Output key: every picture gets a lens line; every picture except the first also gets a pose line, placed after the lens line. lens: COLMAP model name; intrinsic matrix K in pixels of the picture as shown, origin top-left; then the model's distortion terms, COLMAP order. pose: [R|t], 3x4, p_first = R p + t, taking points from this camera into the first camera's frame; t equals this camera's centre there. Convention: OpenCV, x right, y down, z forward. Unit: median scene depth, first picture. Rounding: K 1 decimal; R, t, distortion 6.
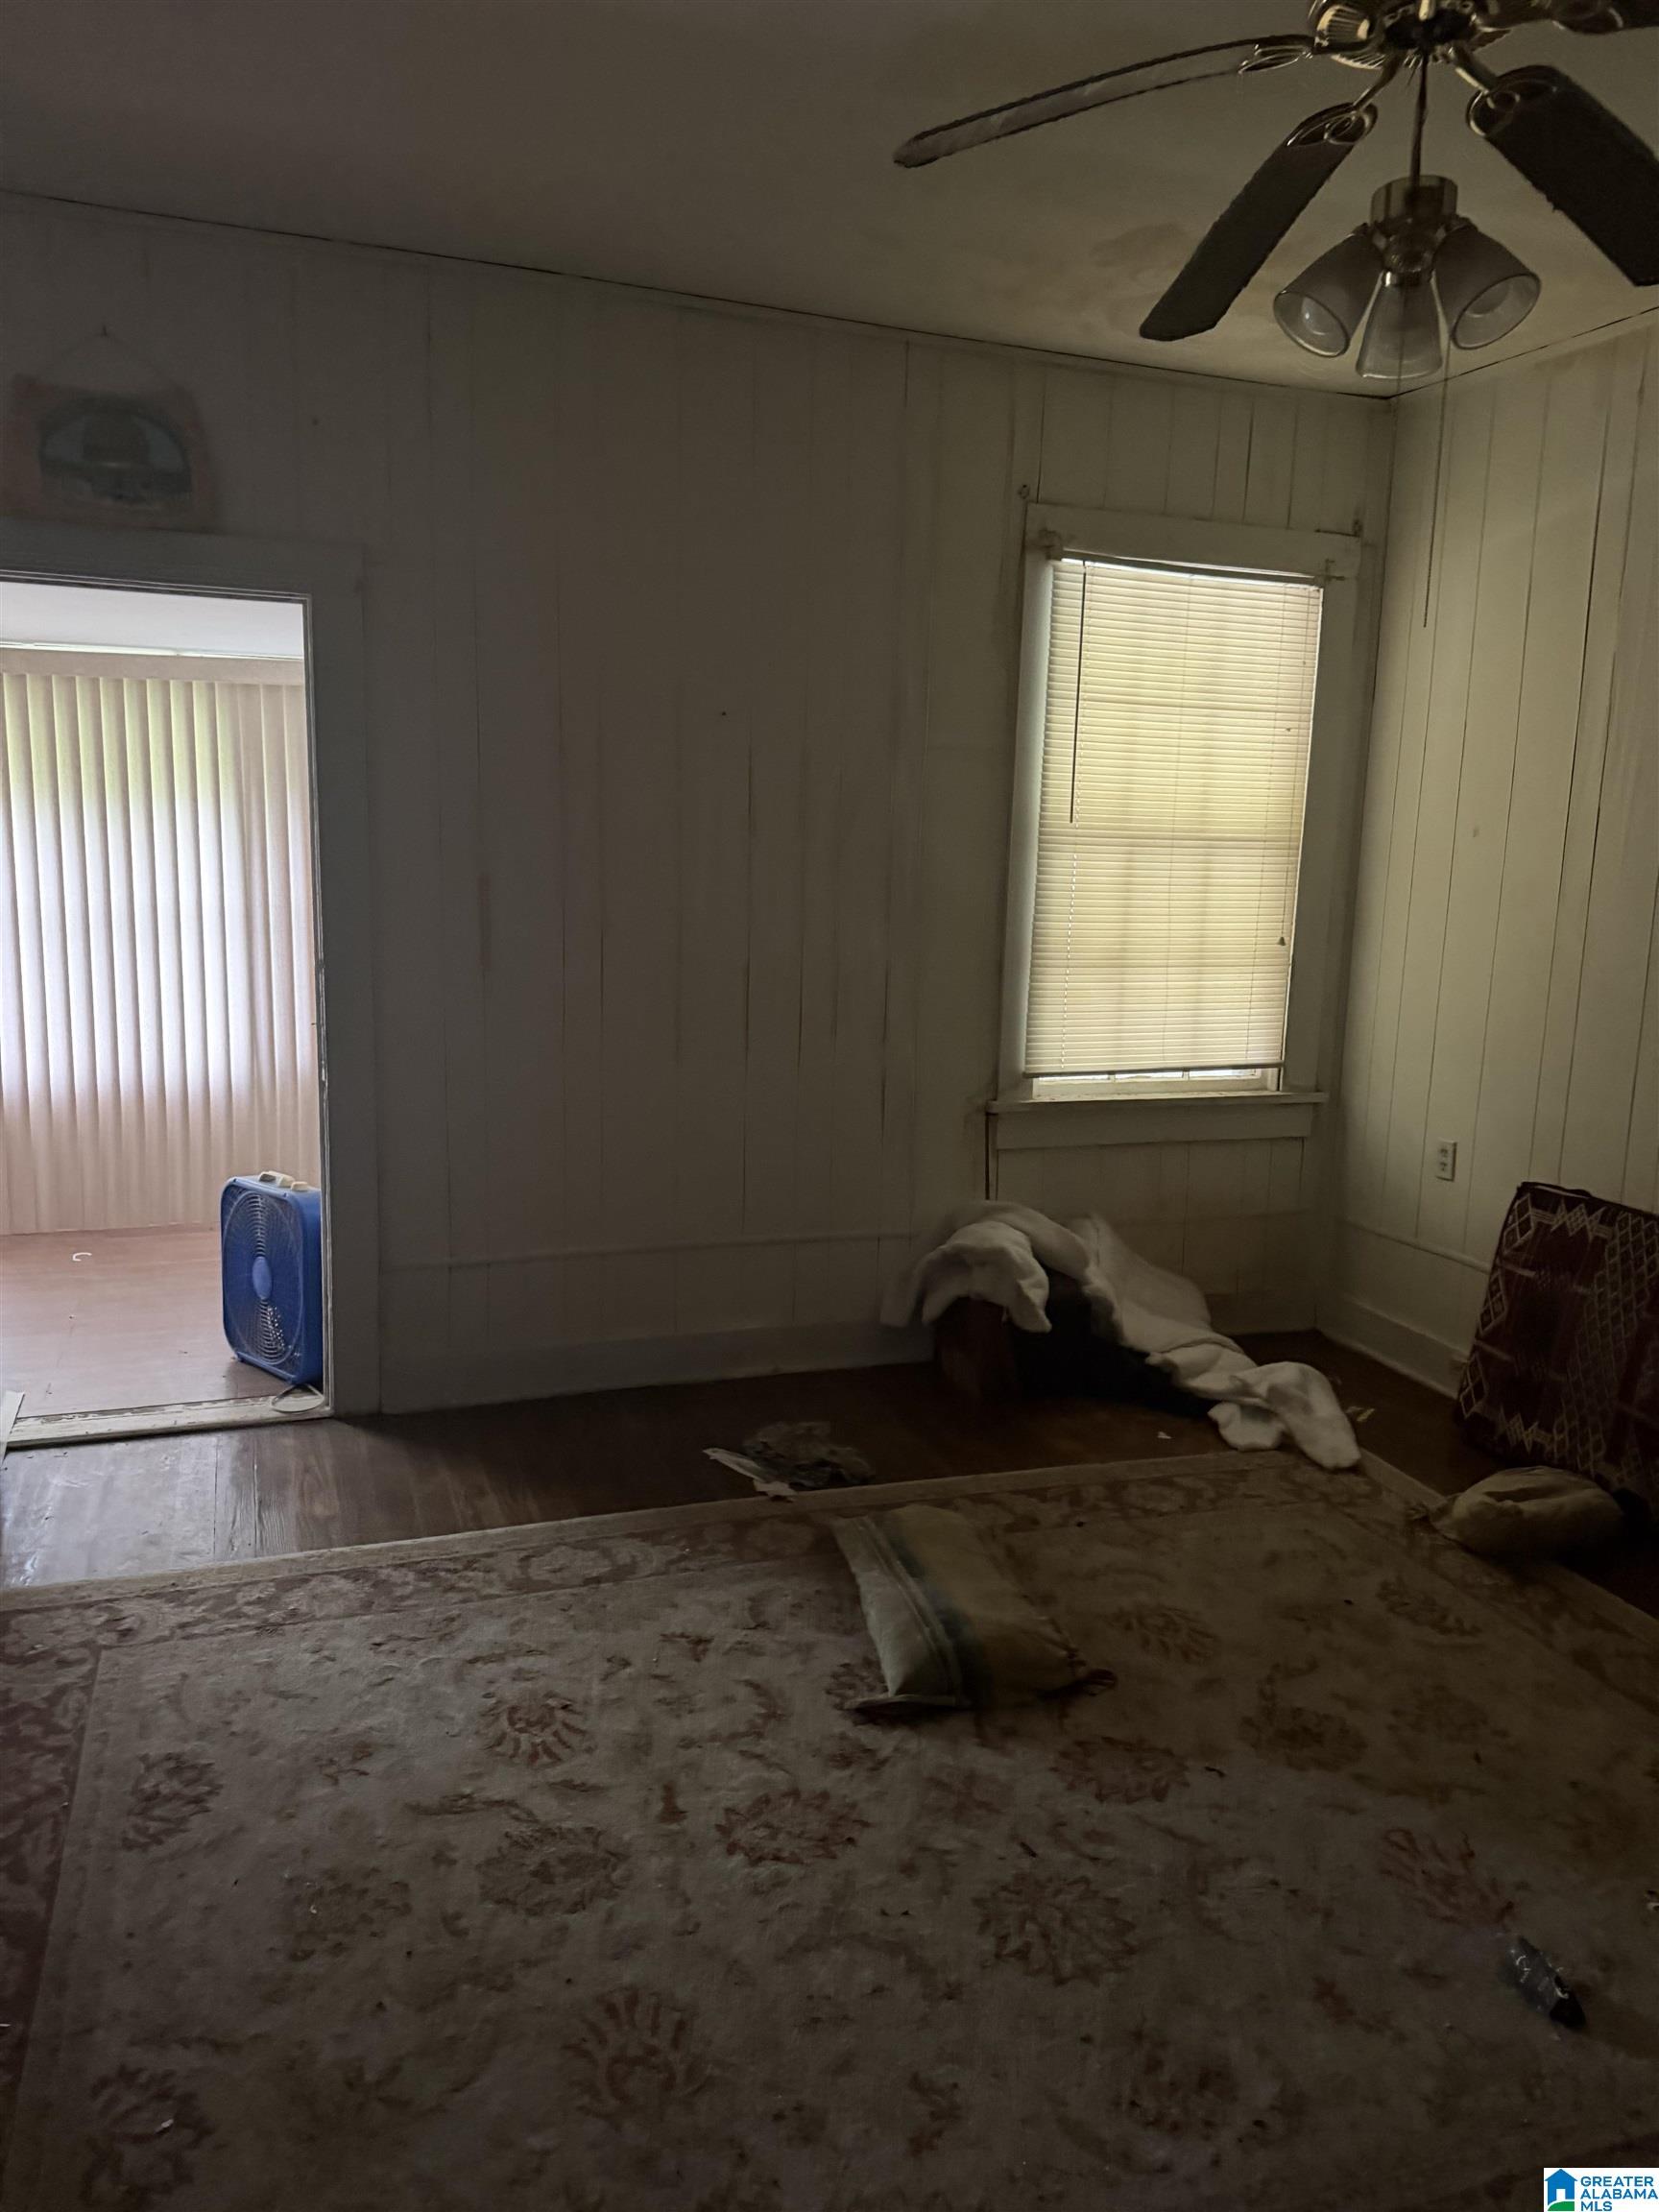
lens RADIAL K [[1571.1, 0, 827.3], [0, 1571.1, 1110.2], [0, 0, 1]] dist [0.012172, -0.022581]
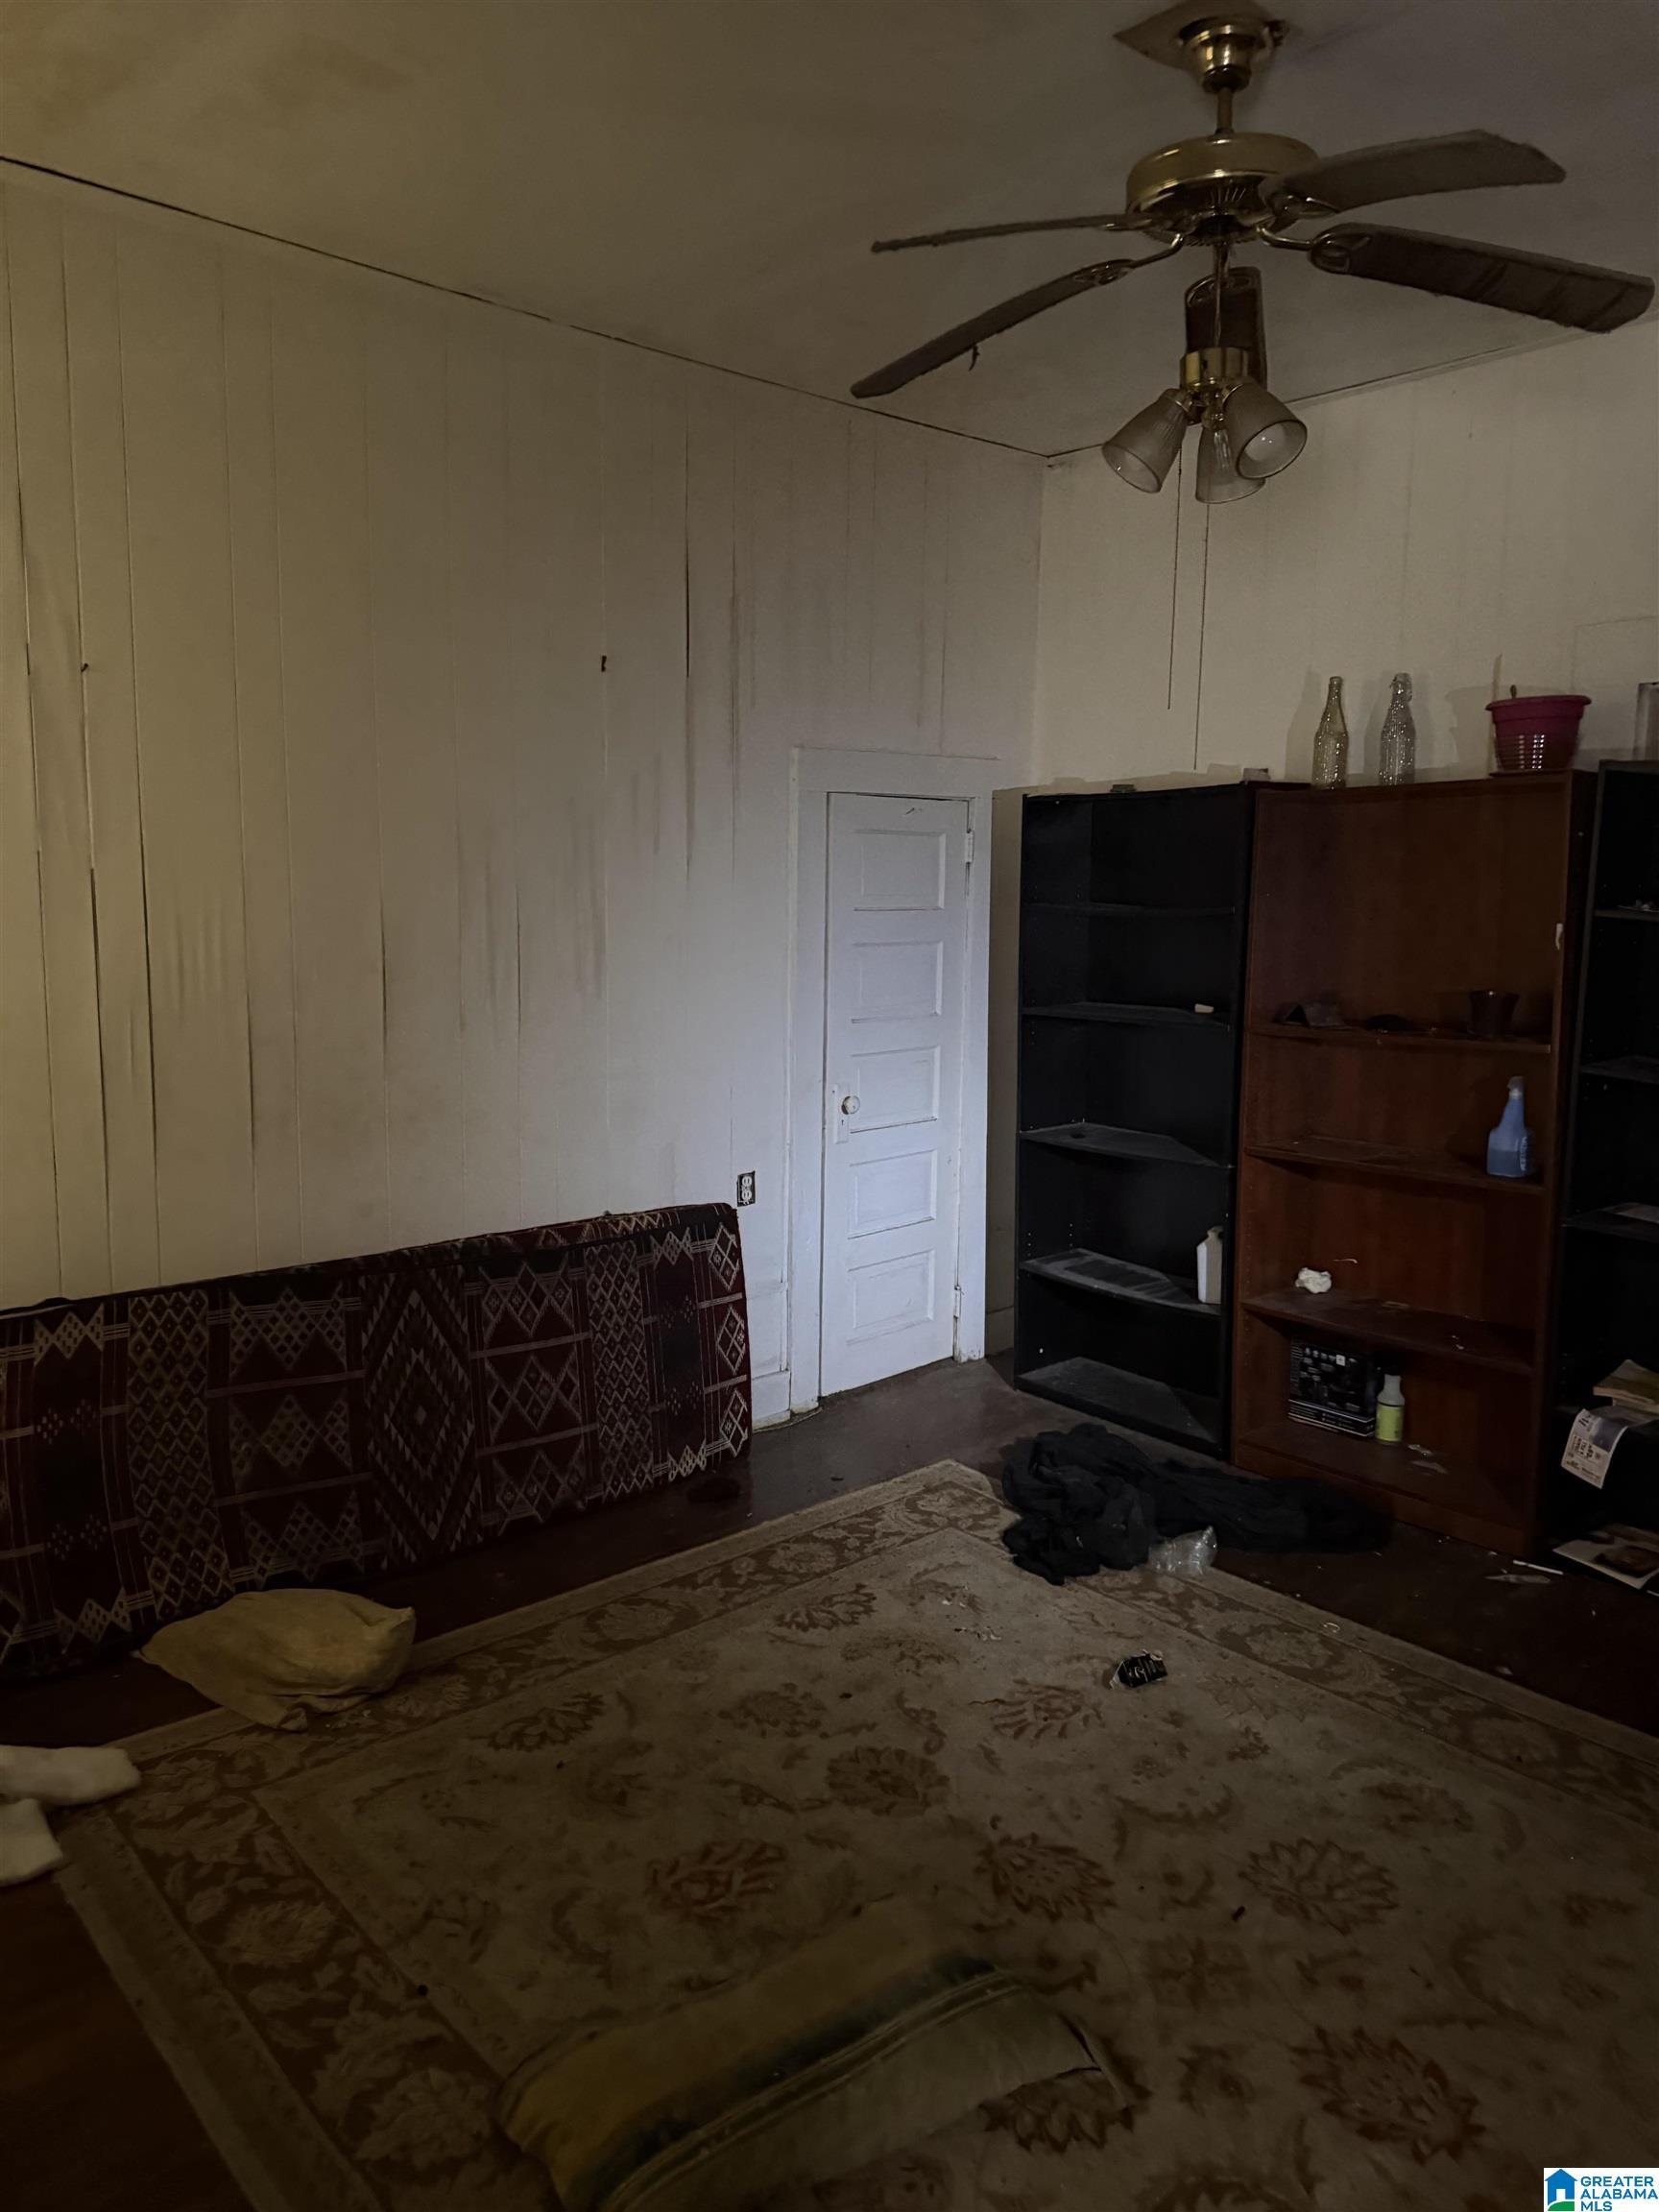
lens RADIAL K [[1571.1, 0, 824.7], [0, 1571.1, 1099.6], [0, 0, 1]] dist [0.012172, -0.022581]
pose [[-0.368392, -0.162319, 0.915391, -0.369731], [0.136865, 0.964442, 0.226097, -0.173321], [-0.919541, 0.208577, -0.333077, 0.909385]]
